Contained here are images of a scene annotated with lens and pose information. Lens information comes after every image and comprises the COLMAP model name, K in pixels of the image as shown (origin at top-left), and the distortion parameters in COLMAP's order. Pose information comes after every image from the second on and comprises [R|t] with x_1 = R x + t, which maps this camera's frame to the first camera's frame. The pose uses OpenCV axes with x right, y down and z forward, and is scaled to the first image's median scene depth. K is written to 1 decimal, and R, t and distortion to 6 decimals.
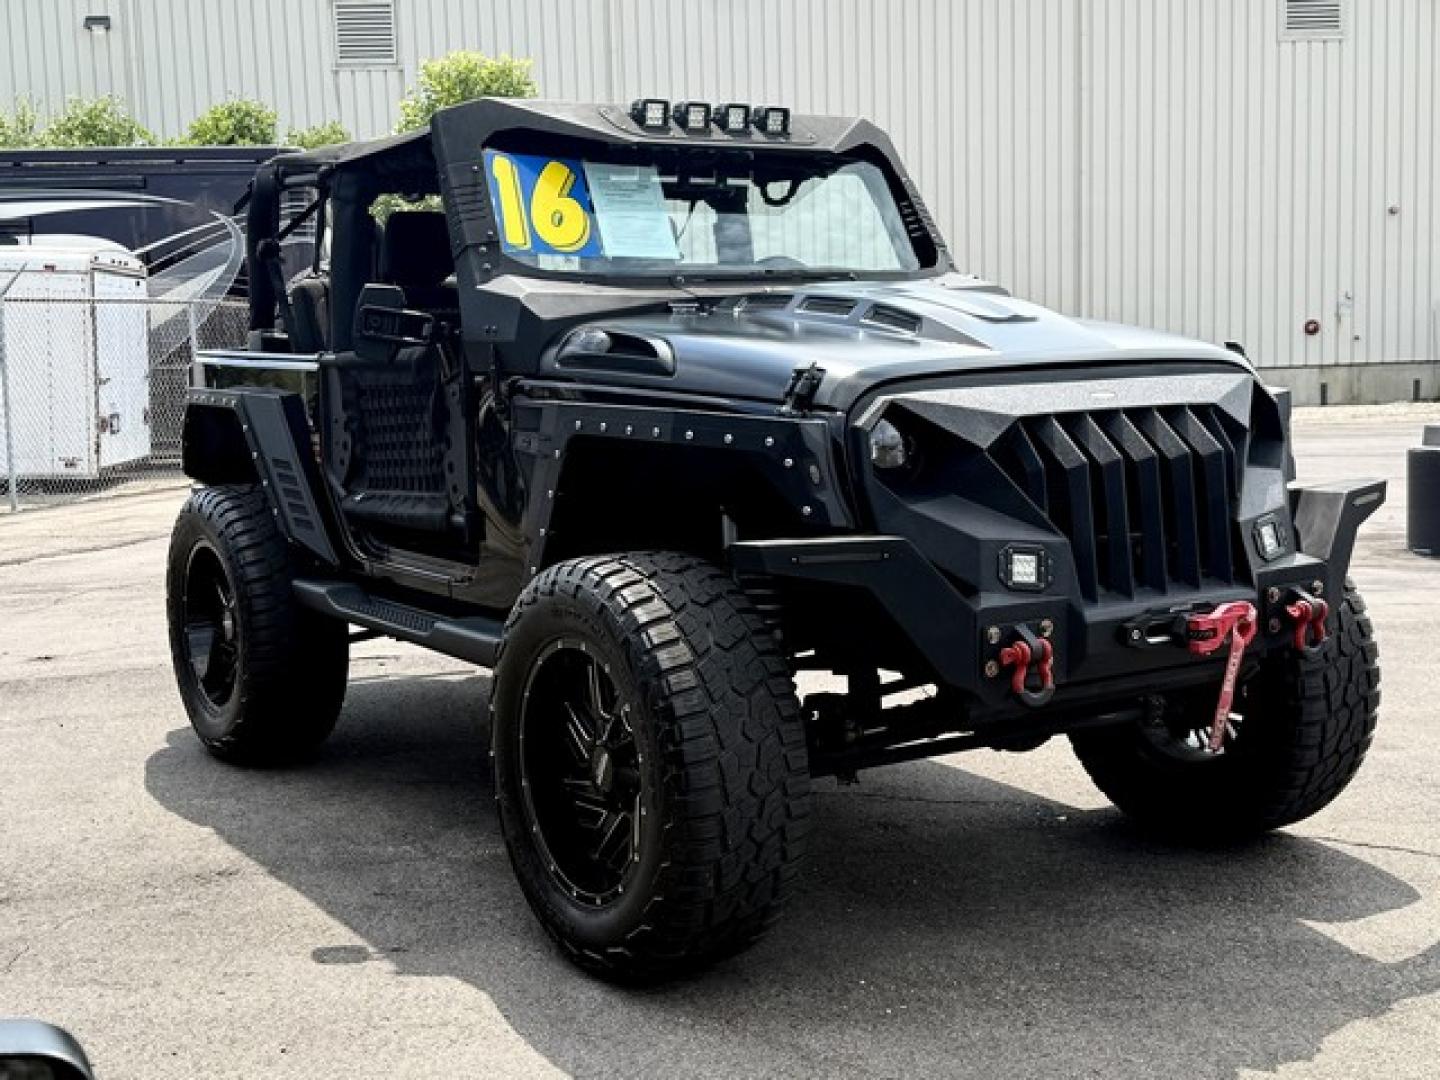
lens RADIAL K [[1828.1, 0, 720.0], [0, 1828.1, 540.0], [0, 0, 1]] dist [0.086848, -0.081282]
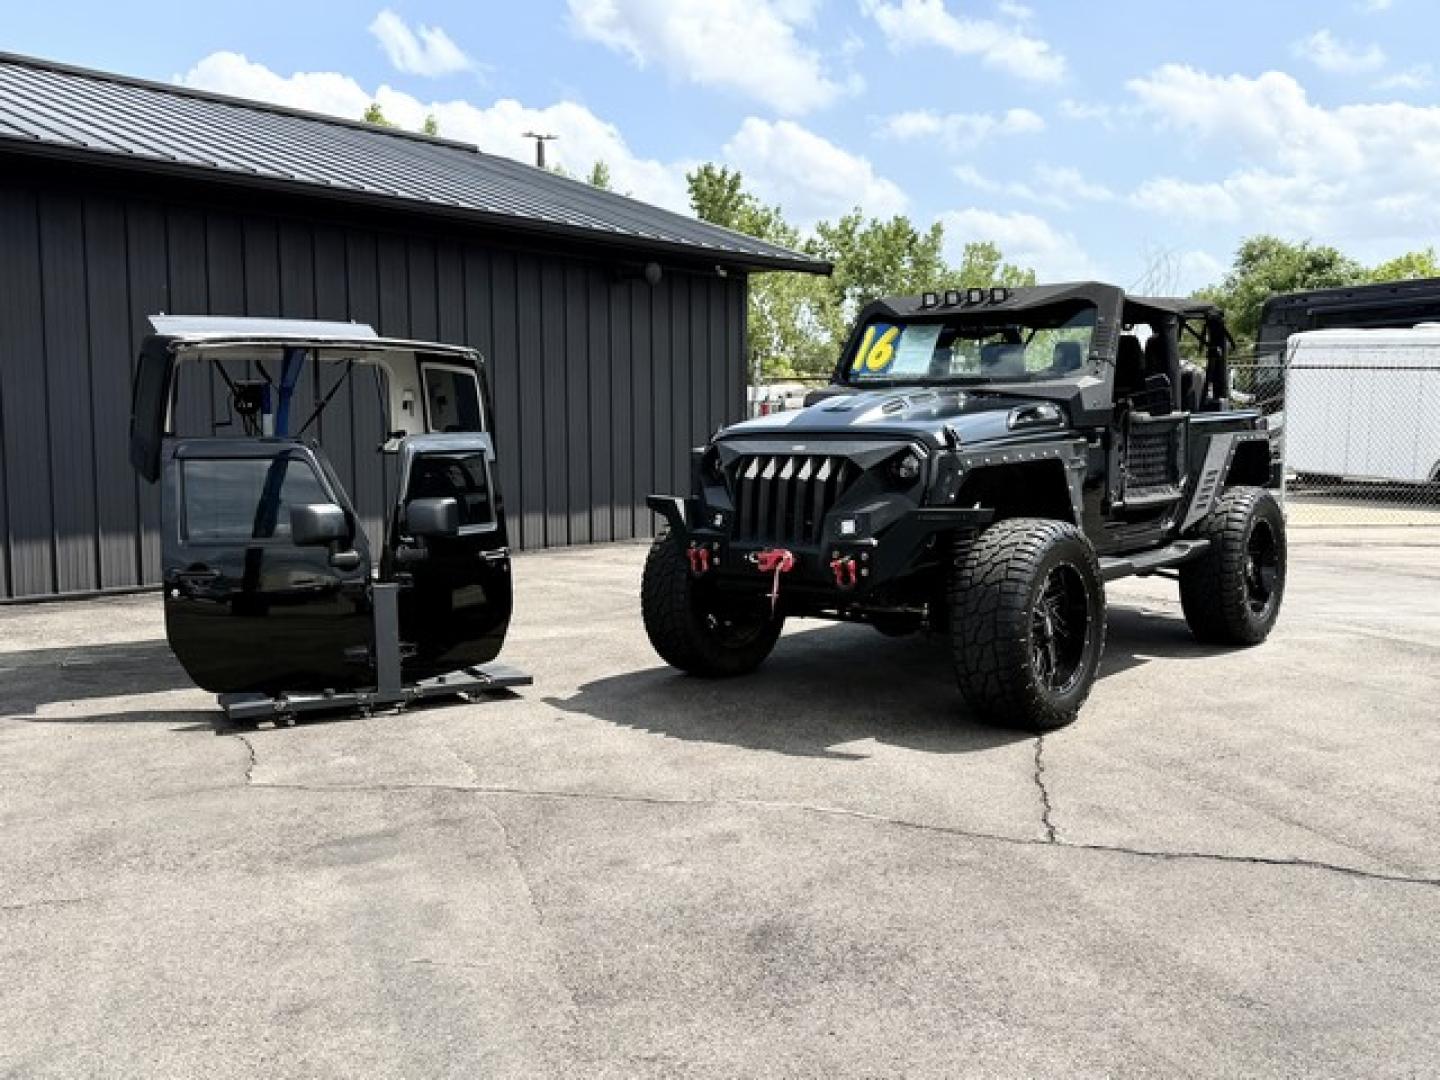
lens RADIAL K [[1351.9, 0, 718.1], [0, 1351.9, 546.5], [0, 0, 1]] dist [0.175631, -0.305190]
pose [[0.297691, 0.118427, -0.947288, 1.415102], [-0.108980, 0.990005, 0.089519, -0.082014], [0.948421, 0.076586, 0.307622, 0.383923]]
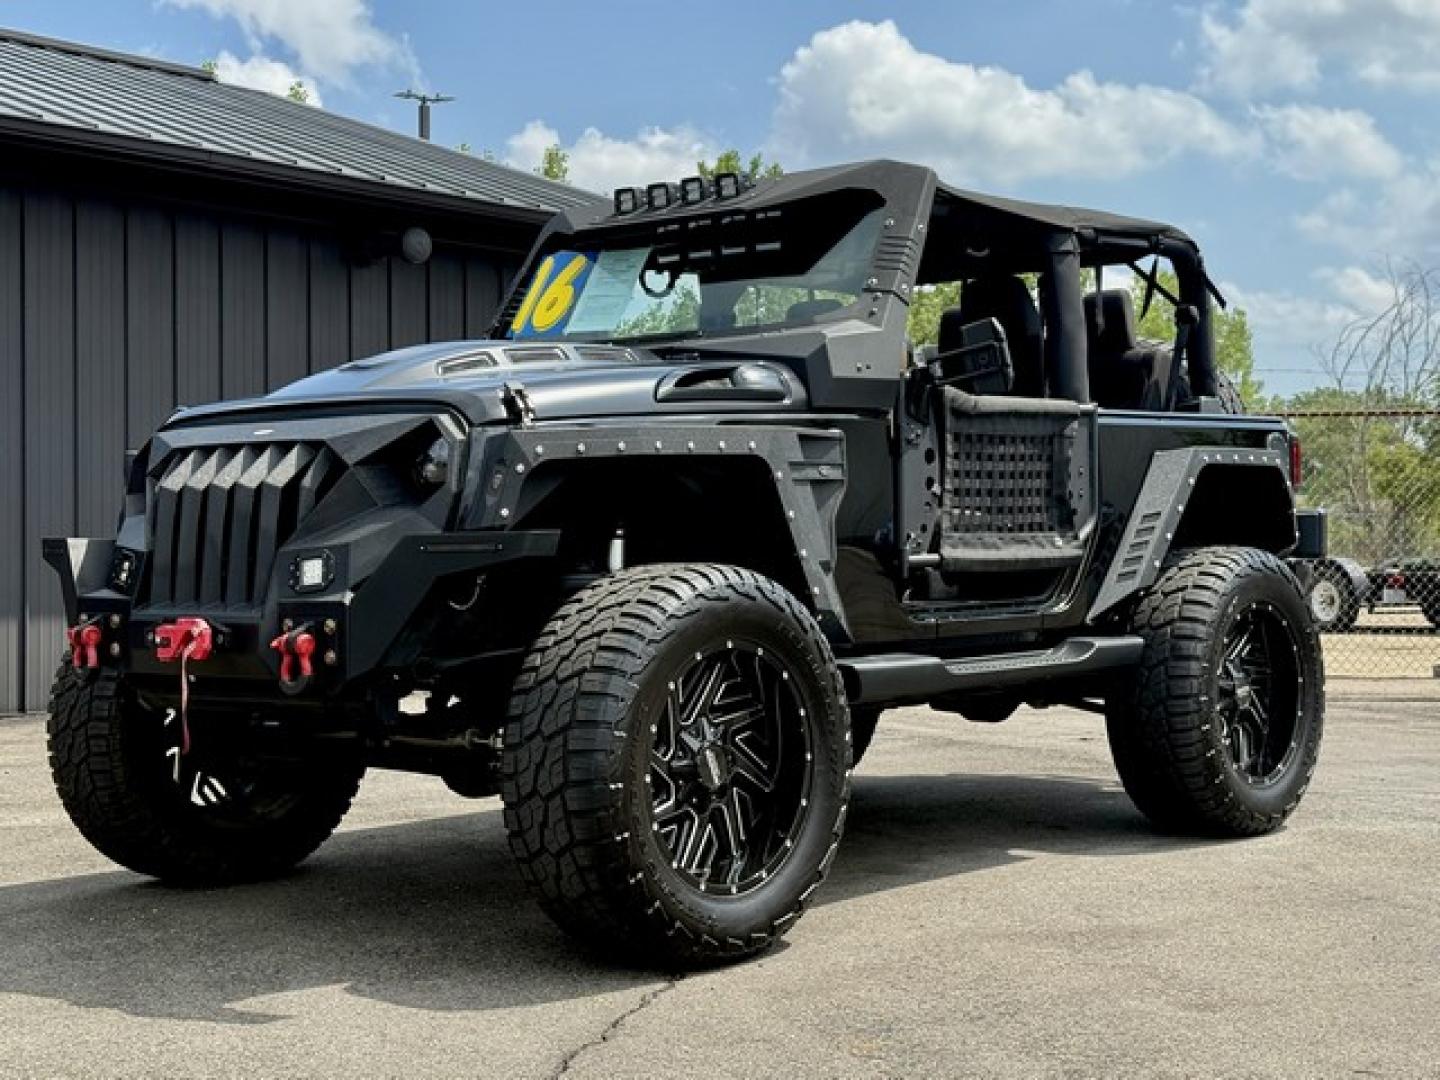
lens RADIAL K [[2122.8, 0, 720.0], [0, 2122.8, 540.0], [0, 0, 1]] dist [0.131716, -0.060414]
pose [[0.265853, 0.022416, -0.963753, 1.302793], [-0.109799, 0.993928, -0.007171, -0.030405], [0.957740, 0.107726, 0.266700, 0.794344]]
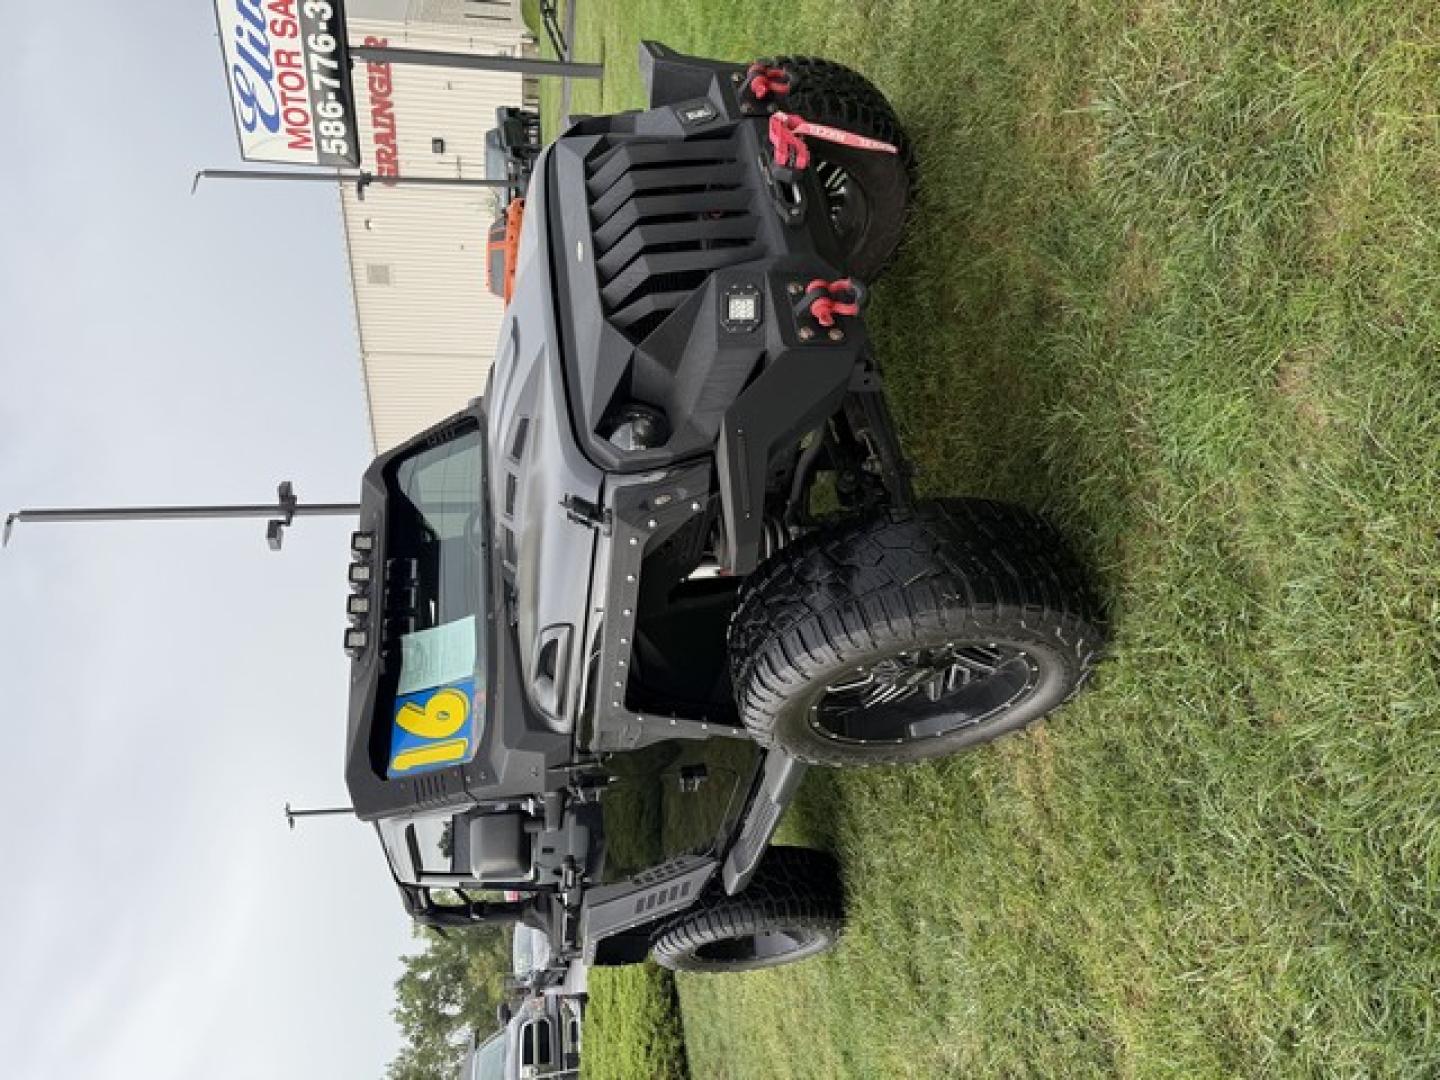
lens RADIAL K [[1004.1, 0, 720.0], [0, 1004.1, 540.0], [0, 0, 1]] dist [0.031726, -0.006100]
pose [[-0.031046, -0.999333, 0.019242, 0.012221], [0.996735, -0.029518, 0.075158, -0.037828], [-0.074540, 0.021513, 0.996986, 0.318733]]
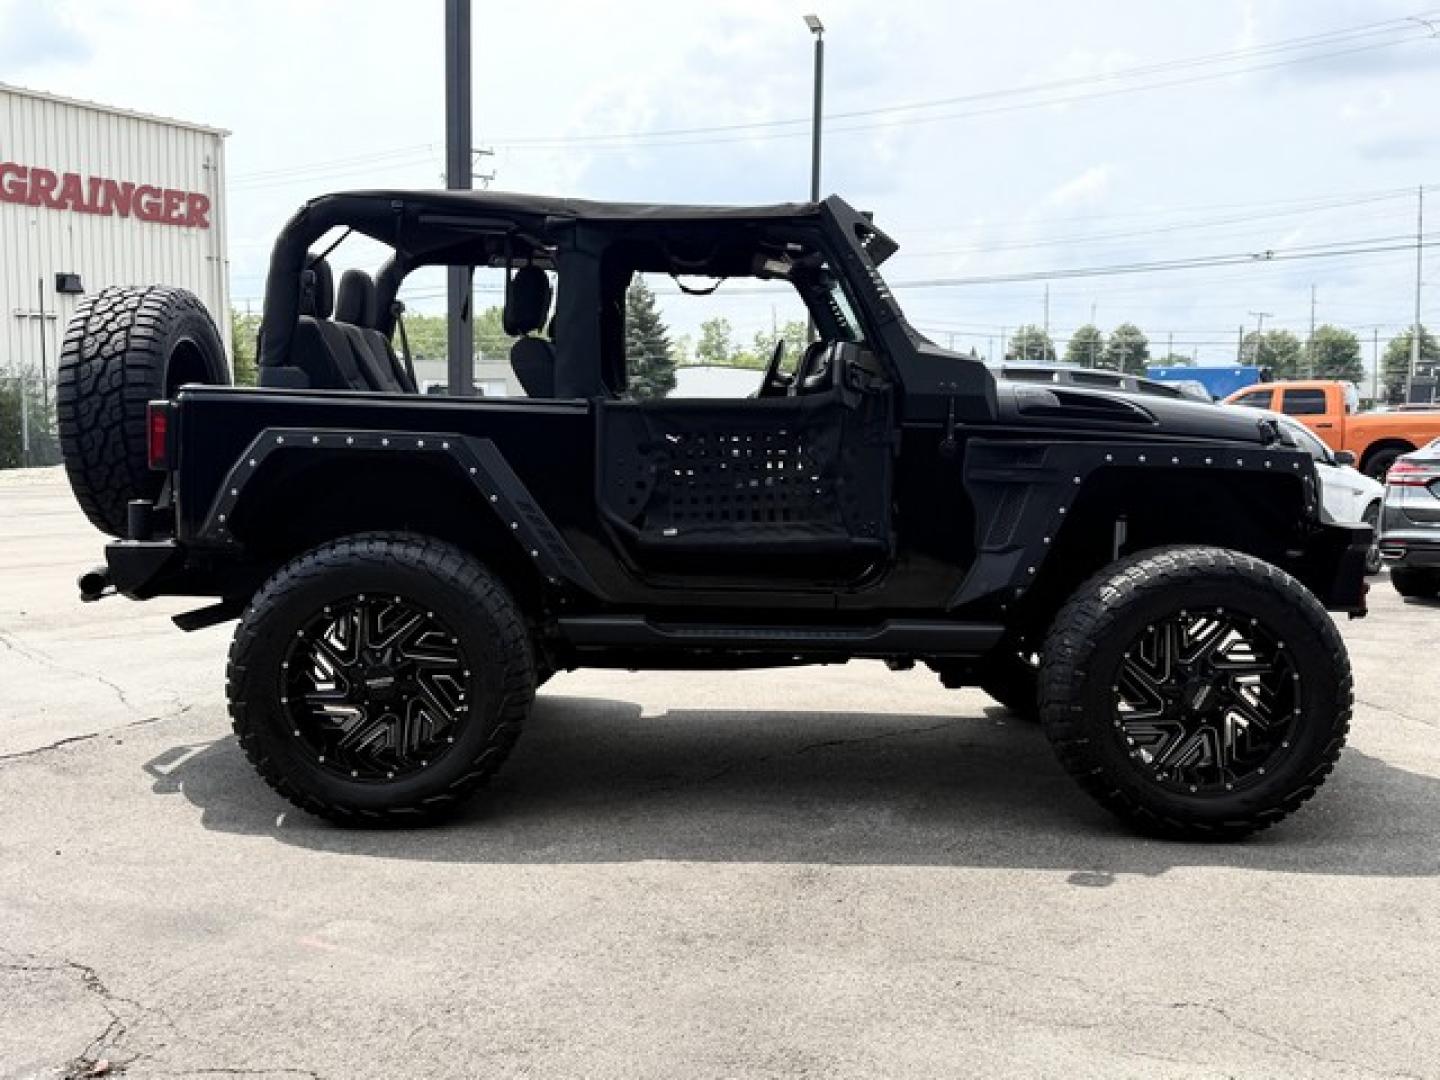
lens RADIAL K [[1420.0, 0, 745.5], [0, 1420.0, 544.3], [0, 0, 1]] dist [0.150031, -0.307042]
pose [[0.538555, -0.045406, 0.841366, -1.009233], [0.067177, 0.997682, 0.010842, -0.025319], [-0.839908, 0.050681, 0.540357, 0.582991]]
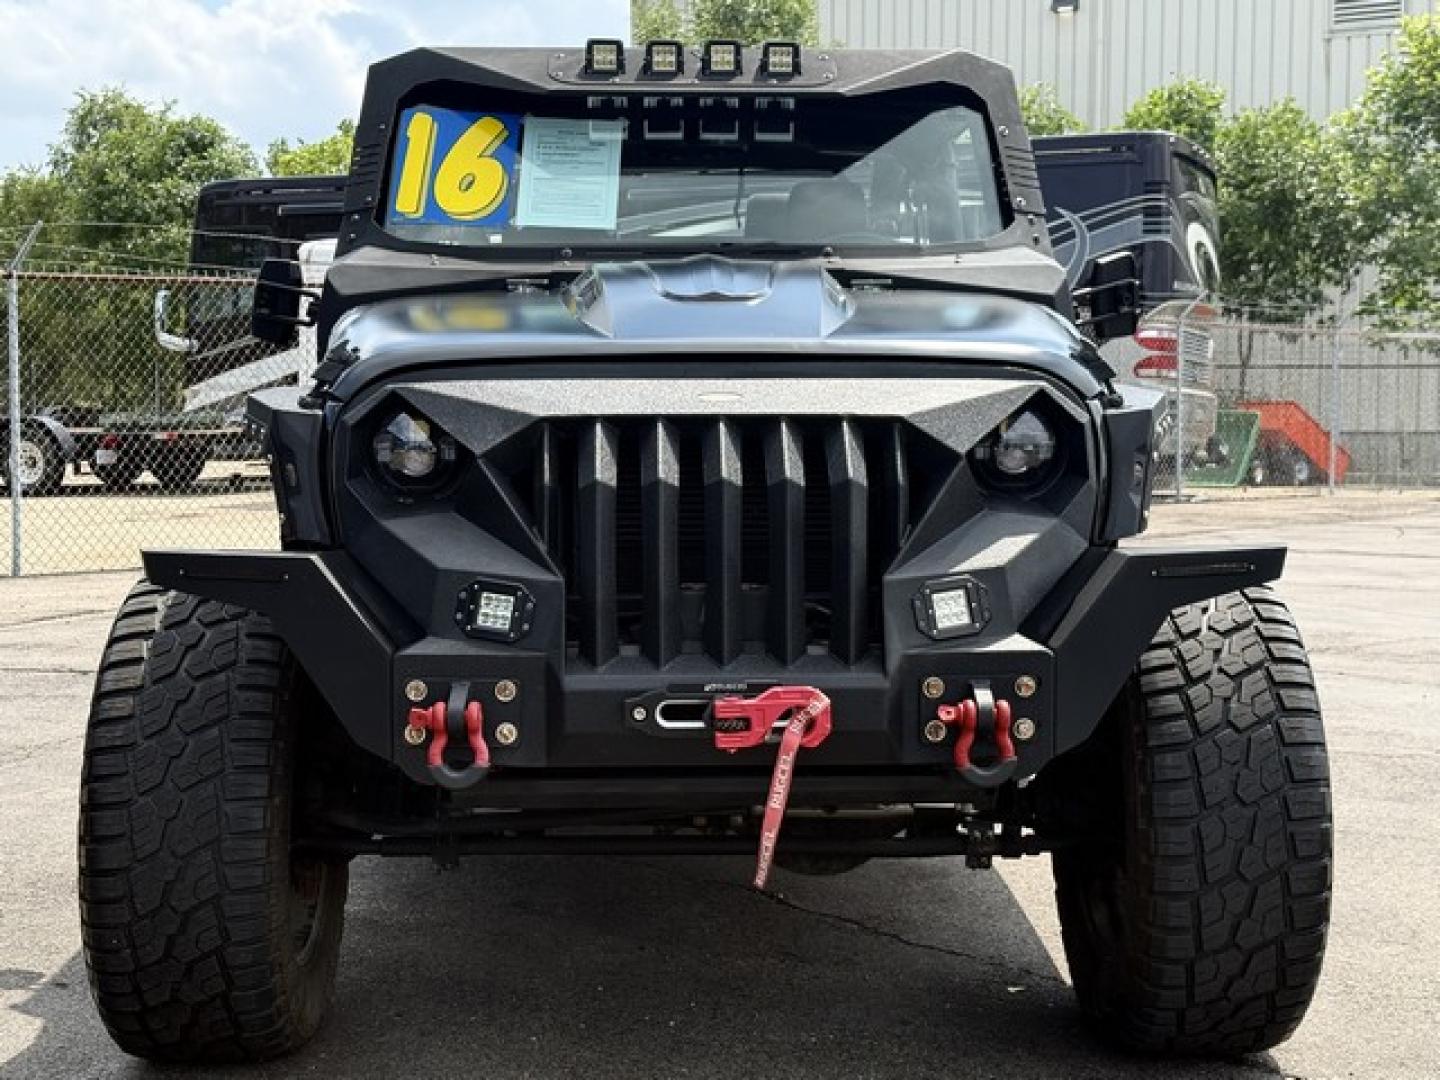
lens RADIAL K [[2122.8, 0, 720.0], [0, 2122.8, 540.0], [0, 0, 1]] dist [0.131716, -0.060414]
pose [[0.853943, 0.068464, -0.515843, 0.566240], [-0.081867, 0.996638, -0.003251, -0.015405], [0.513886, 0.045007, 0.856677, 0.221329]]
